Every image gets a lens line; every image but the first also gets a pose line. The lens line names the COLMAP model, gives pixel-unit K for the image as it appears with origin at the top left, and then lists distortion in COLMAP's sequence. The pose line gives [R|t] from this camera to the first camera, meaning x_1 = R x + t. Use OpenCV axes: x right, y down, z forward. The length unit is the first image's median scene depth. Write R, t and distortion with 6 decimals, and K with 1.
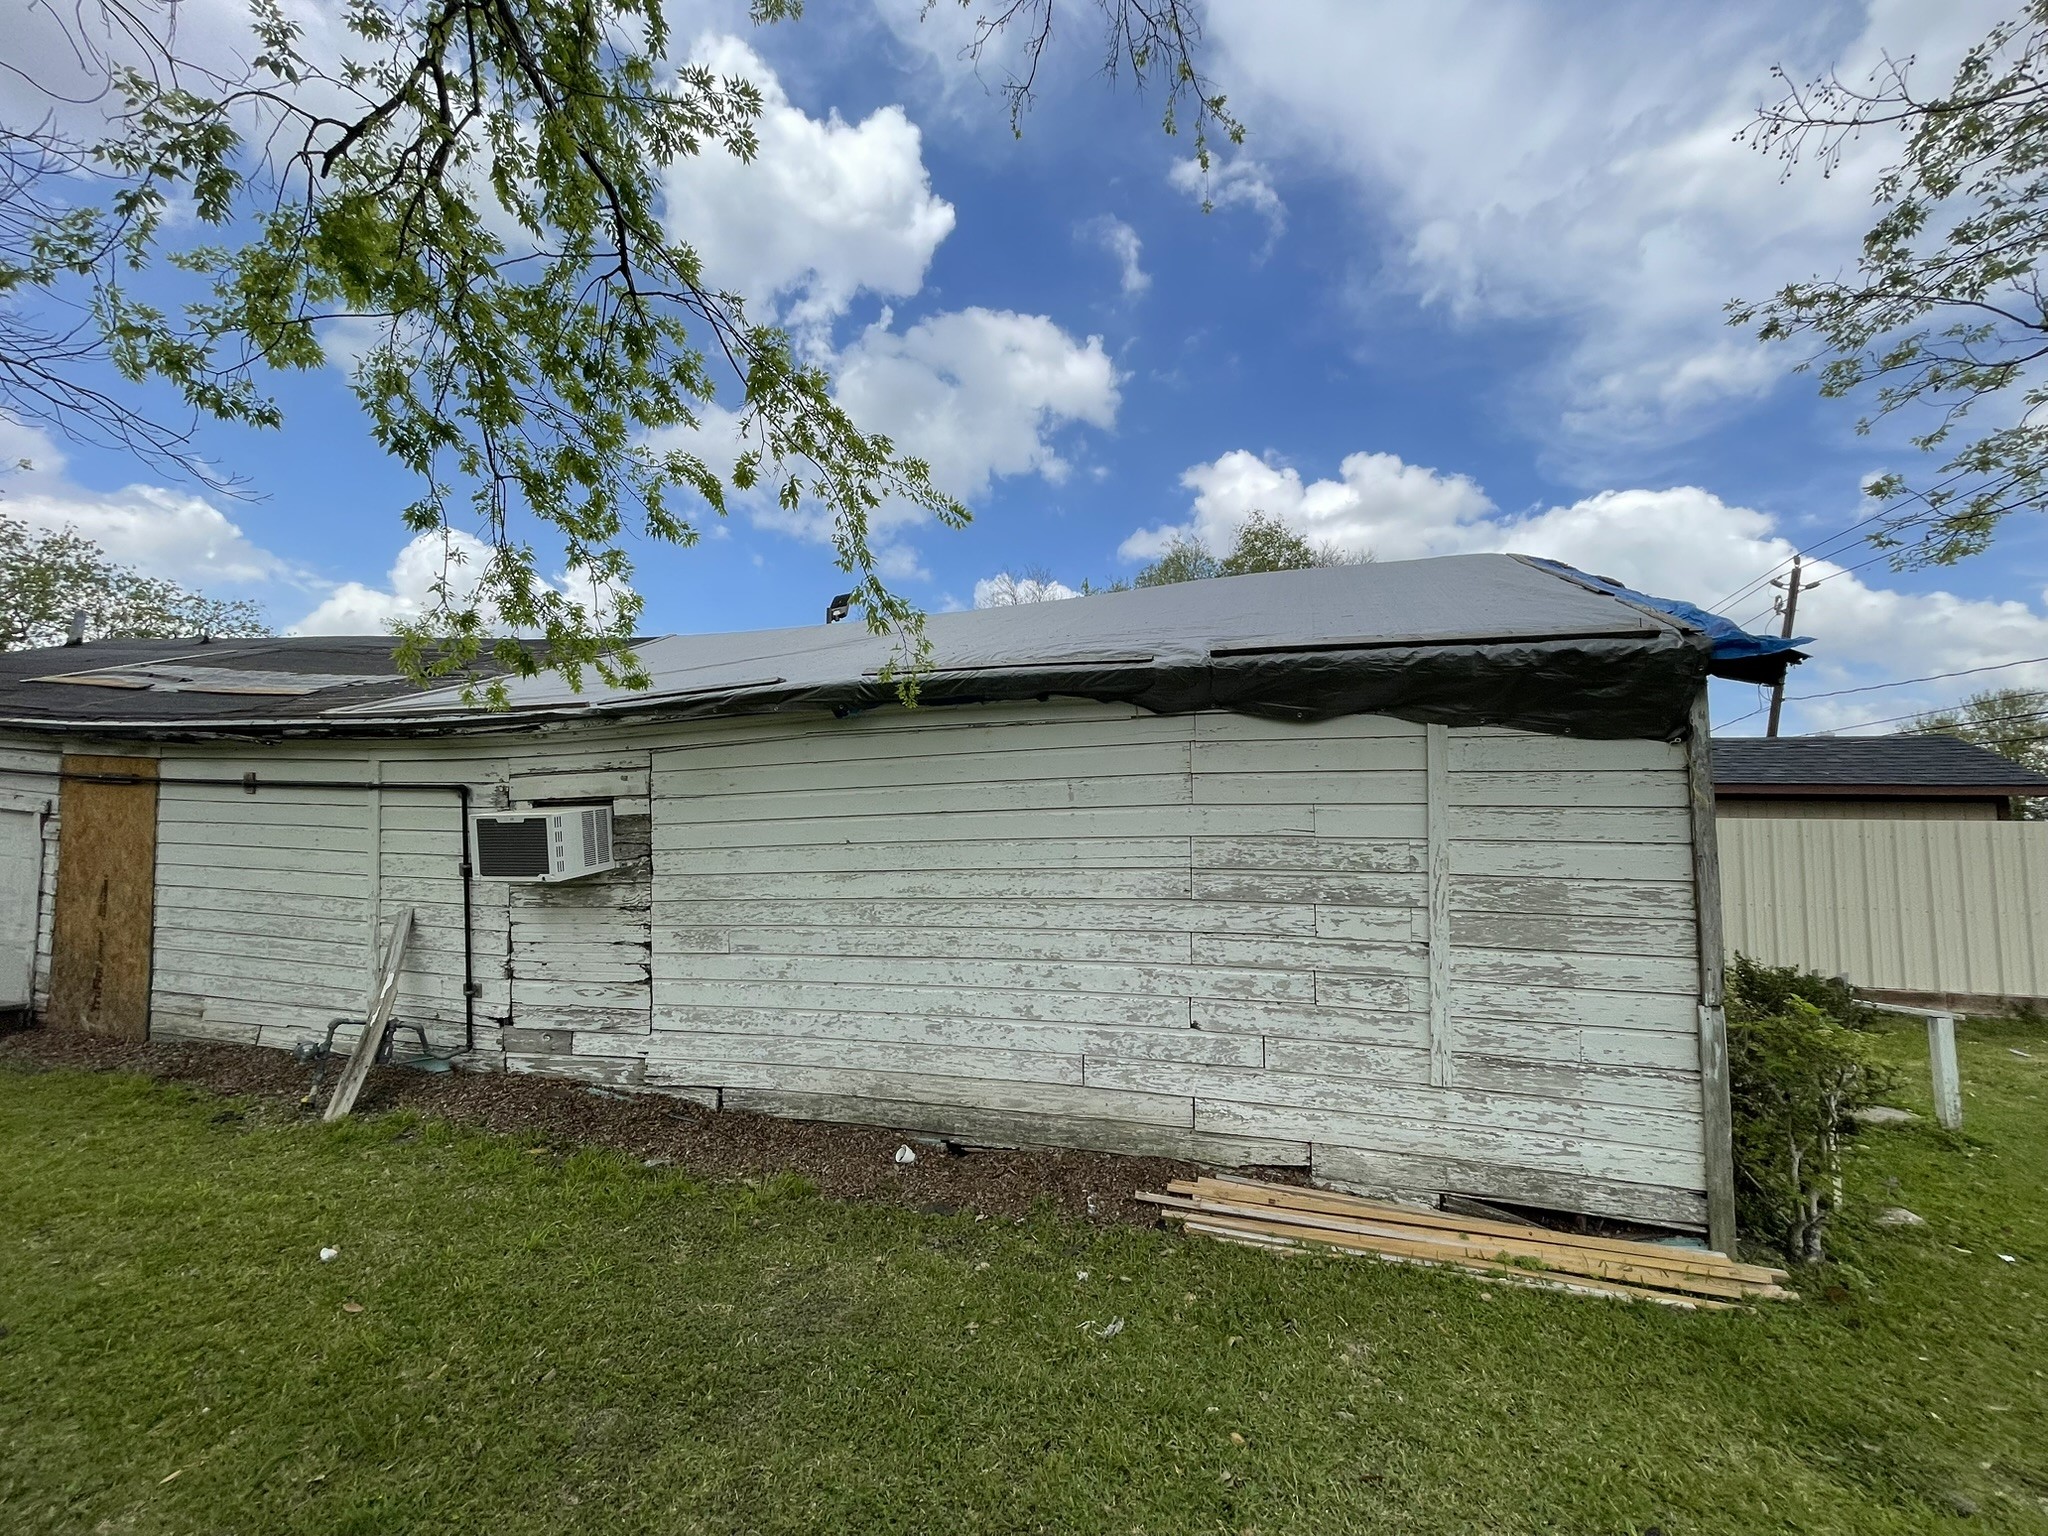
lens RADIAL K [[819.5, 0, 1023.2], [0, 819.5, 768.3], [0, 0, 1]] dist [0.002412, -0.000362]
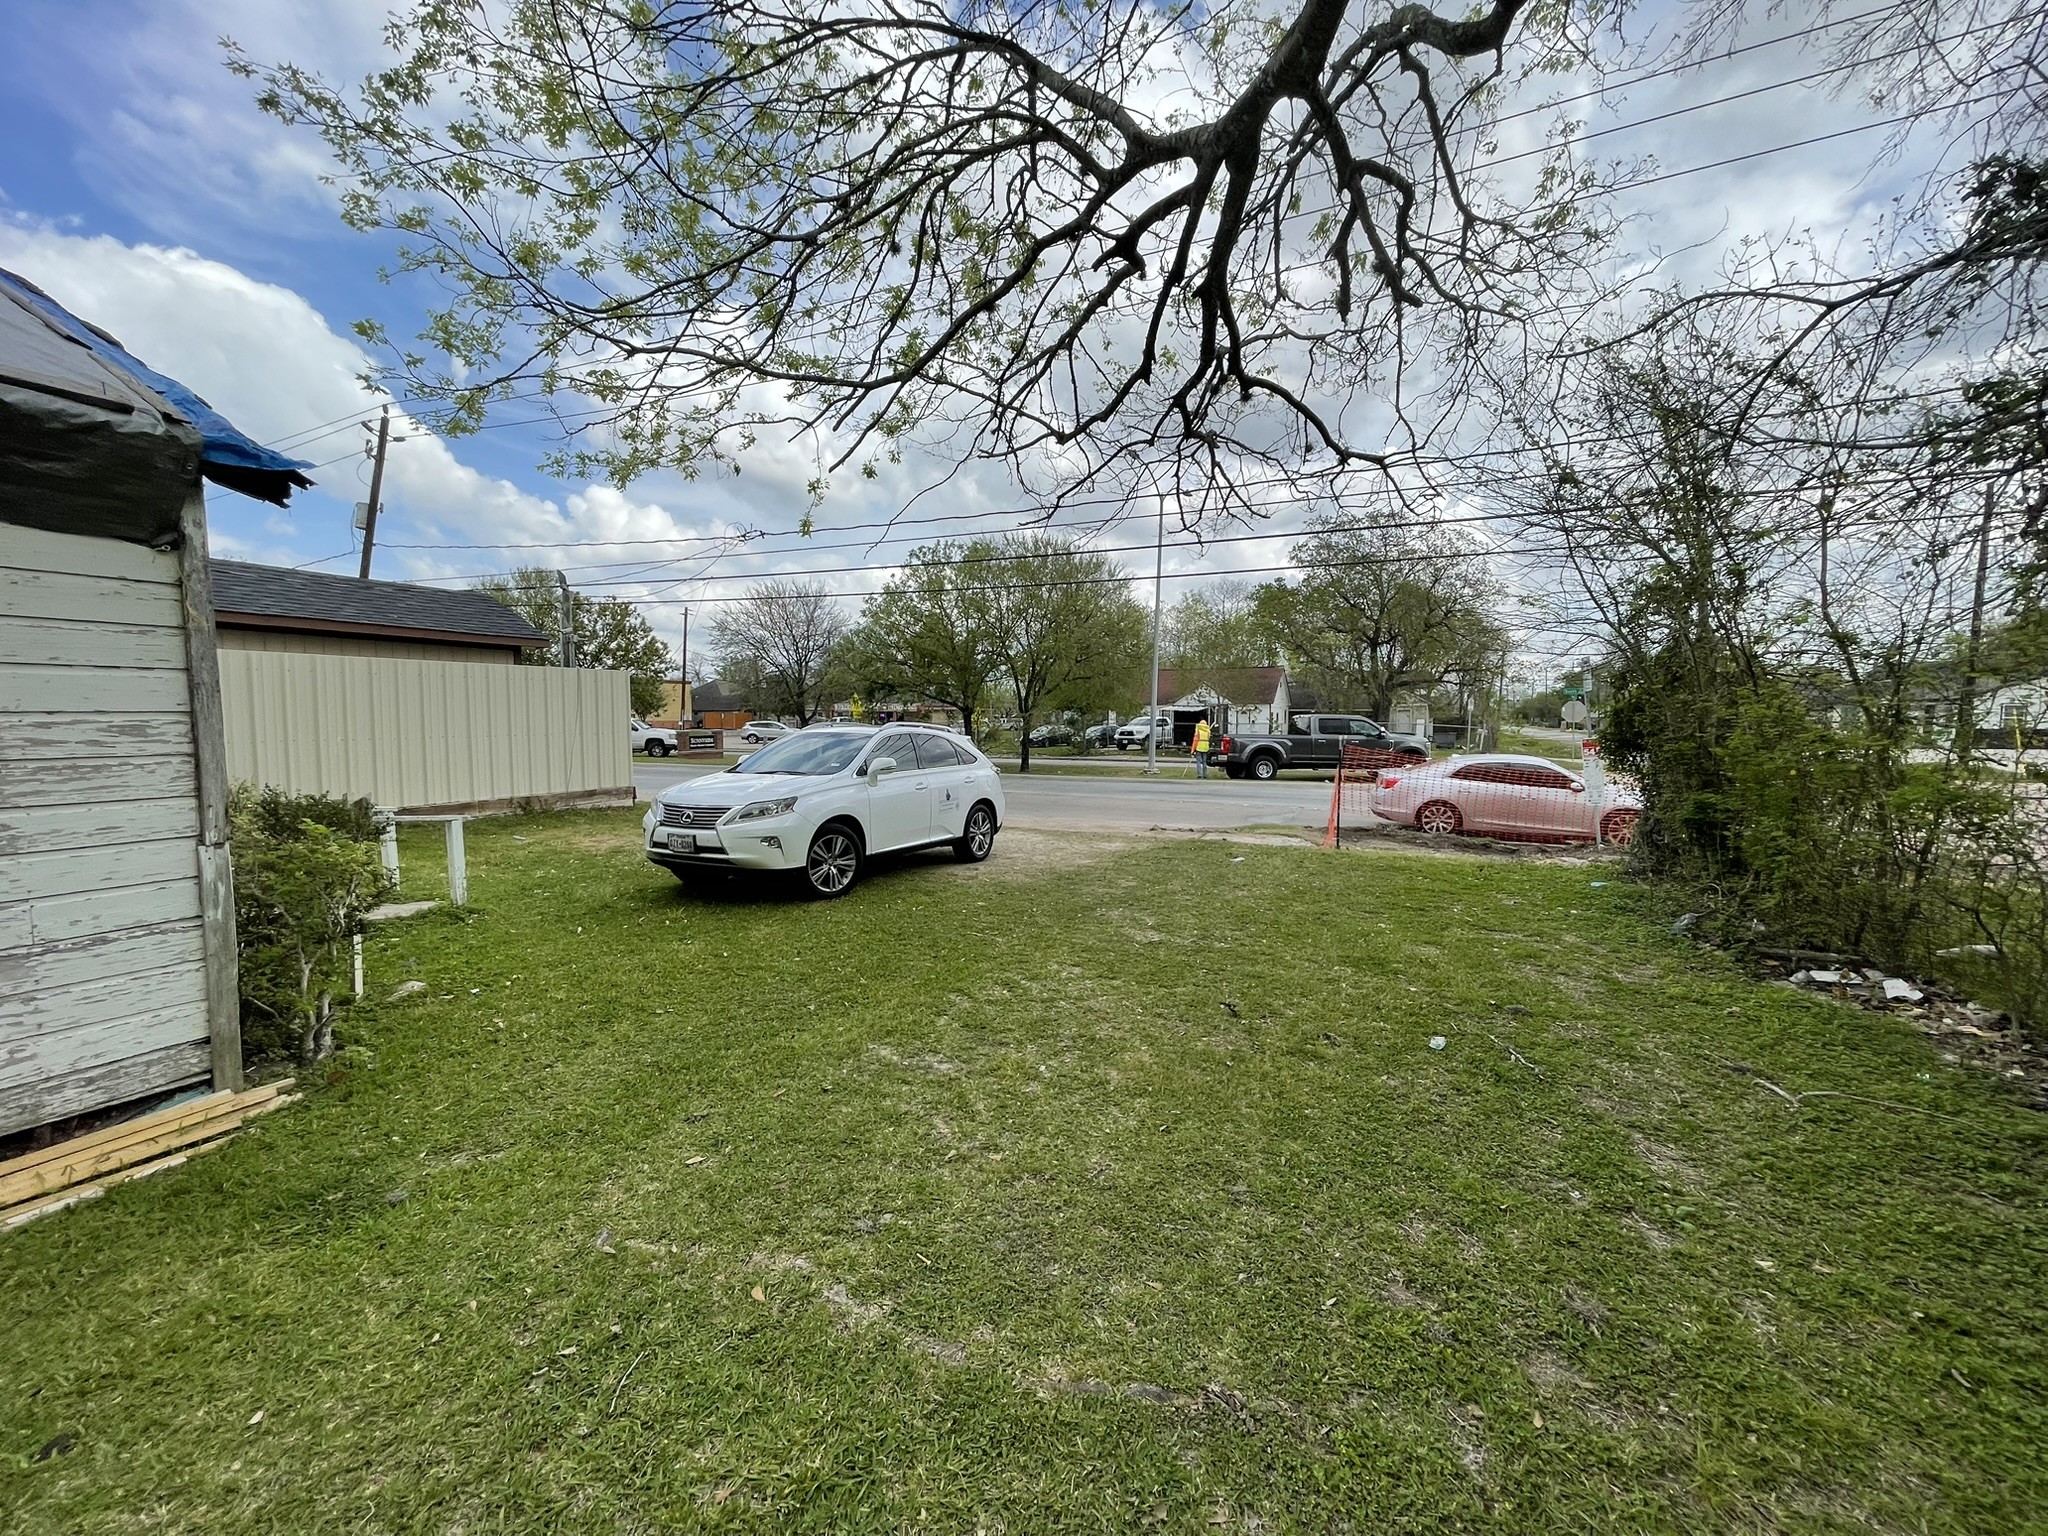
lens RADIAL K [[819.5, 0, 1022.9], [0, 819.5, 766.5], [0, 0, 1]] dist [0.002412, -0.000362]
pose [[0.179179, -0.087893, 0.979883, 0.096010], [-0.097304, 0.989535, 0.106552, 0.013026], [-0.978993, -0.114439, 0.168751, -0.046696]]
